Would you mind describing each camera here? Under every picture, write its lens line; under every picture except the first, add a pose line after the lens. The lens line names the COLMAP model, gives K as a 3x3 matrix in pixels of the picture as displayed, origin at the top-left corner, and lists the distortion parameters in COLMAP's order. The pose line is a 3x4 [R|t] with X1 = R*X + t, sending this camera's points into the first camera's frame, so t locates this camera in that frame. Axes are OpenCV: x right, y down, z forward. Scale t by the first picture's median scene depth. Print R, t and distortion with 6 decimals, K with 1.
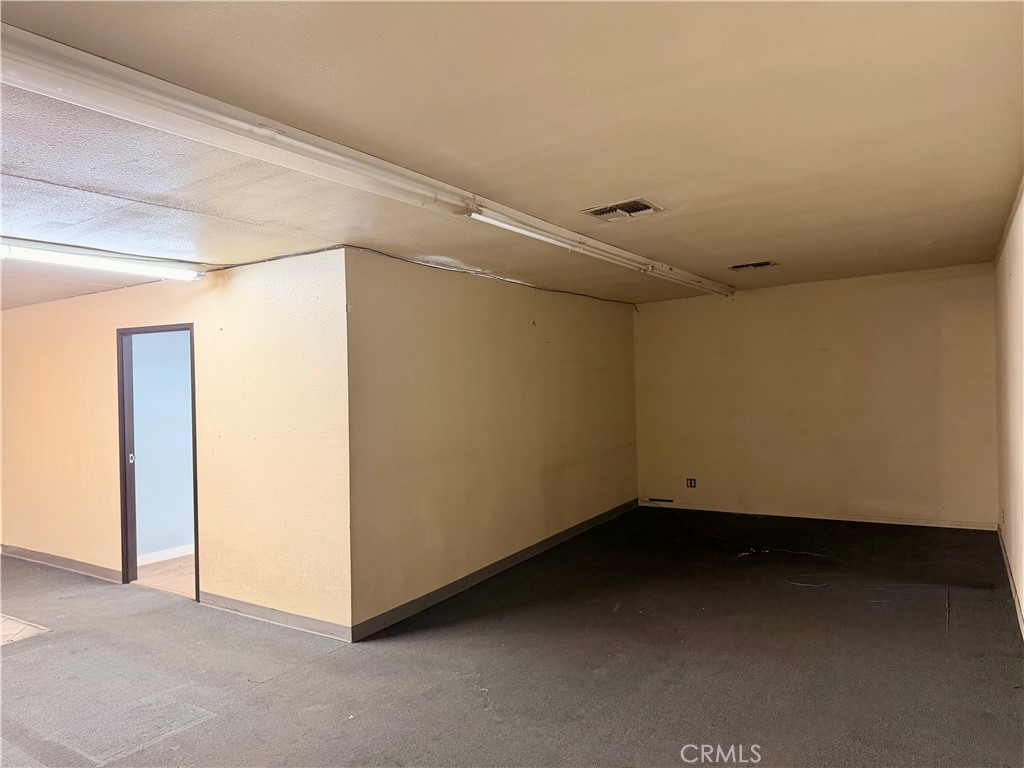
lens RADIAL K [[717.6, 0, 512.0], [0, 717.6, 384.0], [0, 0, 1]] dist [0.021165, -0.004676]
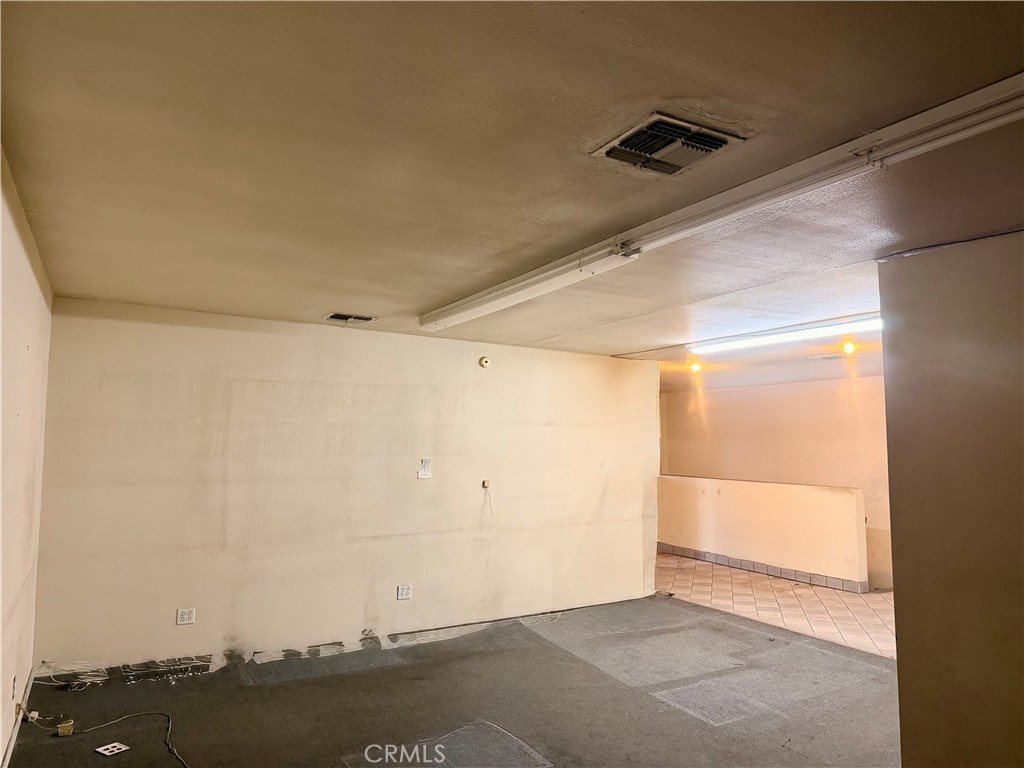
lens RADIAL K [[717.6, 0, 512.0], [0, 717.6, 384.0], [0, 0, 1]] dist [0.021165, -0.004676]
pose [[-0.469567, -0.051022, -0.881421, 0.755810], [0.007940, 0.998044, -0.062003, -0.016105], [0.882861, -0.036113, -0.468243, 1.224626]]
